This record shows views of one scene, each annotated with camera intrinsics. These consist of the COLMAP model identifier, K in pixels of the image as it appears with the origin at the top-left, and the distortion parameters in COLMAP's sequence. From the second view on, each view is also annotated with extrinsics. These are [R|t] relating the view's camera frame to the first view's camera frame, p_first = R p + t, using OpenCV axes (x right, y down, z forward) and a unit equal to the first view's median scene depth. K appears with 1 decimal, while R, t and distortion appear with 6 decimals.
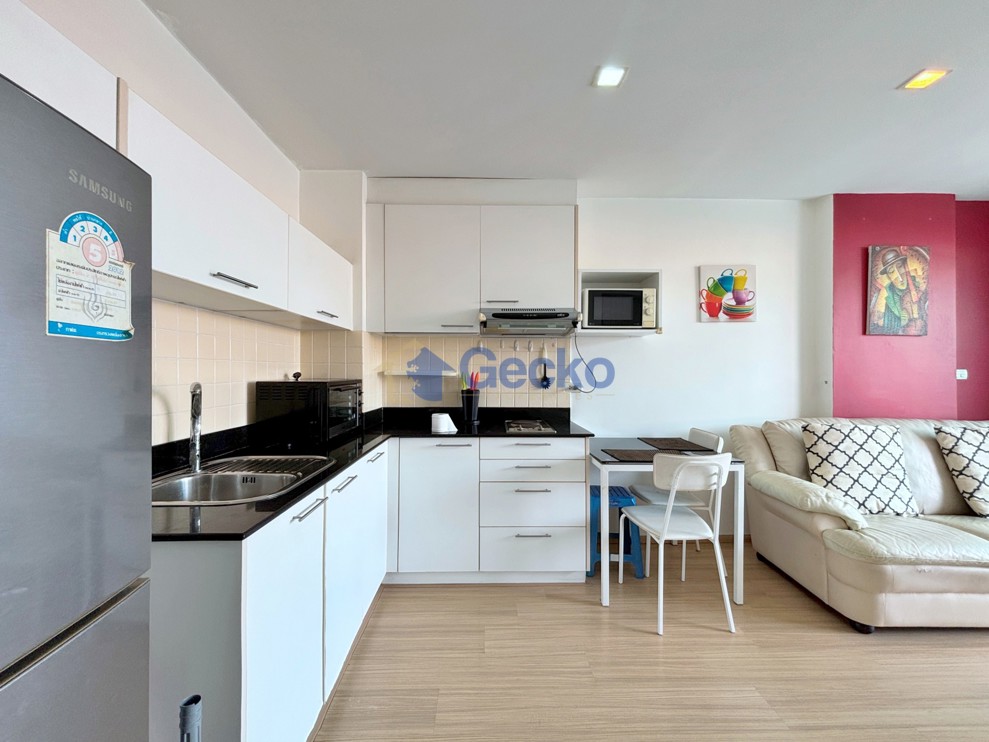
lens RADIAL K [[403.0, 0, 494.7], [0, 403.0, 367.5], [0, 0, 1]] dist [0.002113, 0.000279]
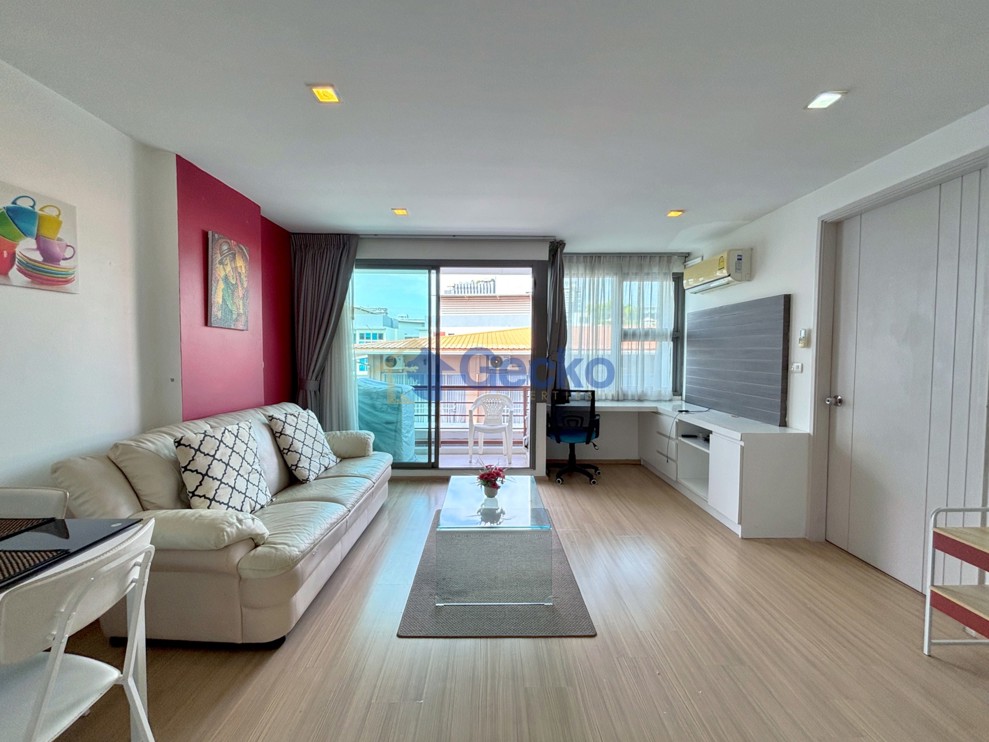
lens RADIAL K [[403.0, 0, 494.7], [0, 403.0, 367.5], [0, 0, 1]] dist [0.002113, 0.000279]
pose [[0.008306, -0.037826, 0.999250, -0.006339], [-0.010594, 0.999225, 0.037913, -0.032355], [-0.999909, -0.010901, 0.007899, 0.379622]]
